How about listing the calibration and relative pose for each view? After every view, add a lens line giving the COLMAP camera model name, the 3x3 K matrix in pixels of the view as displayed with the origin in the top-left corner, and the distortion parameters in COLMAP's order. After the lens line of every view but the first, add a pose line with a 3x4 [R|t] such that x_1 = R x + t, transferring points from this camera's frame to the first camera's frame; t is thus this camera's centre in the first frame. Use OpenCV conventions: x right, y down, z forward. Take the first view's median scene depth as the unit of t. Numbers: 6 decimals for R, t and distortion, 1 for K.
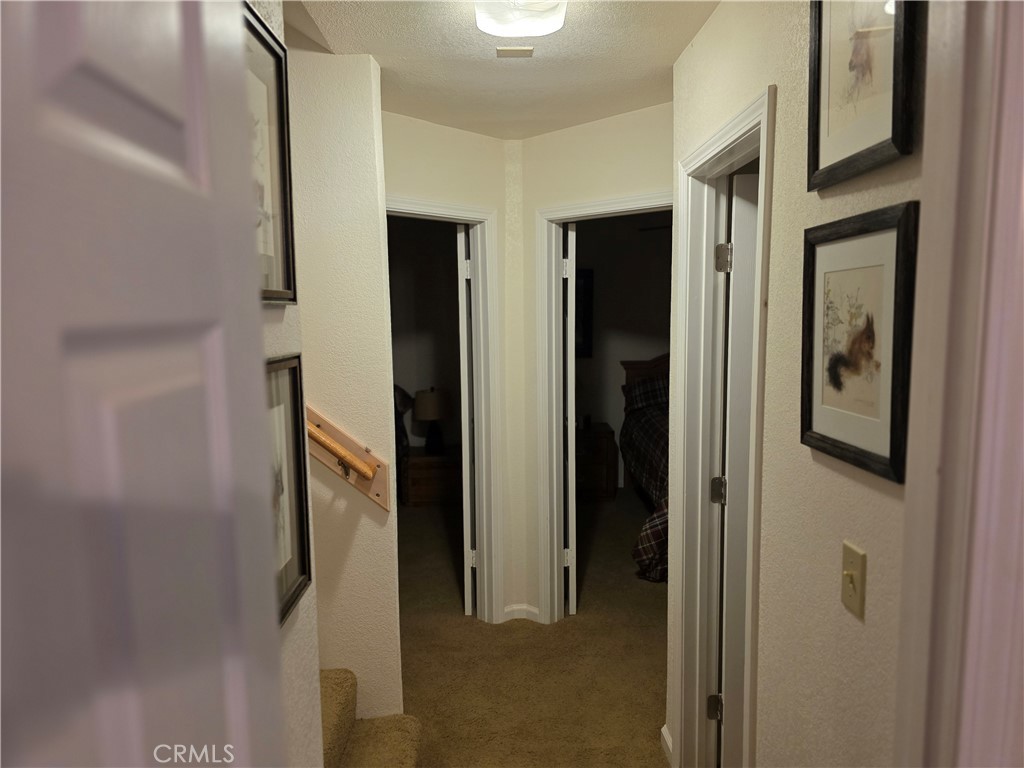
lens RADIAL K [[691.4, 0, 512.4], [0, 691.4, 383.2], [0, 0, 1]] dist [0.016328, -0.009817]
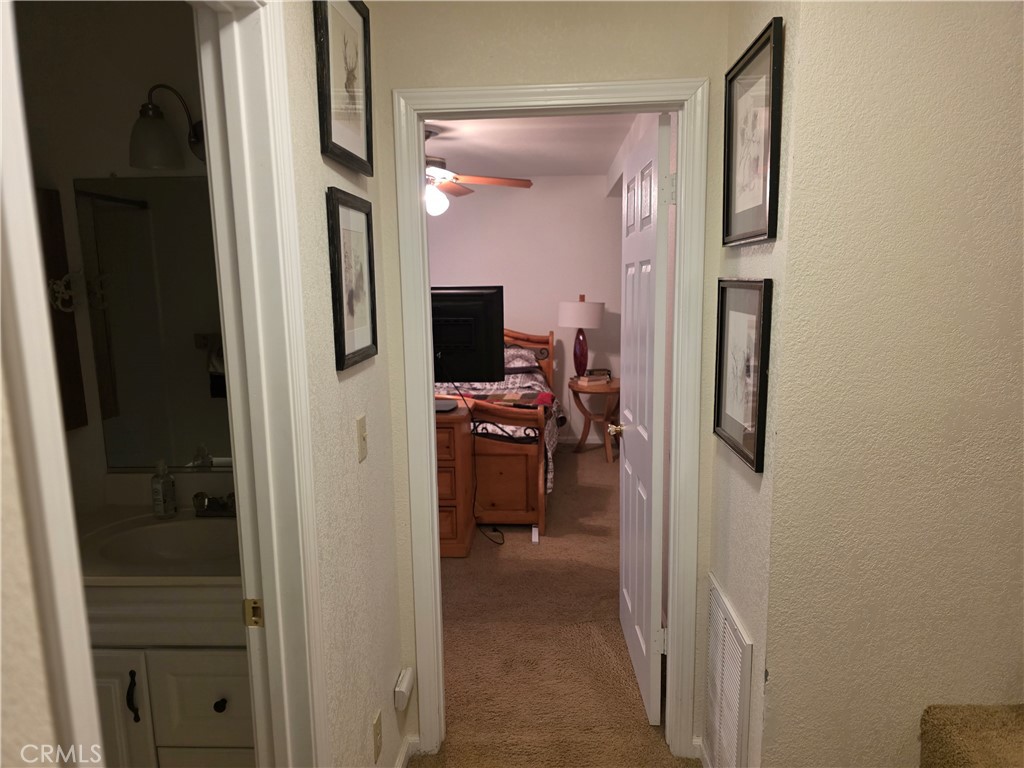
lens RADIAL K [[691.4, 0, 512.7], [0, 691.4, 384.1], [0, 0, 1]] dist [0.016328, -0.009817]
pose [[-0.995703, 0.012105, 0.091811, 0.020050], [0.035134, 0.966678, 0.253572, -0.209822], [-0.085683, 0.255708, -0.962950, 2.451891]]
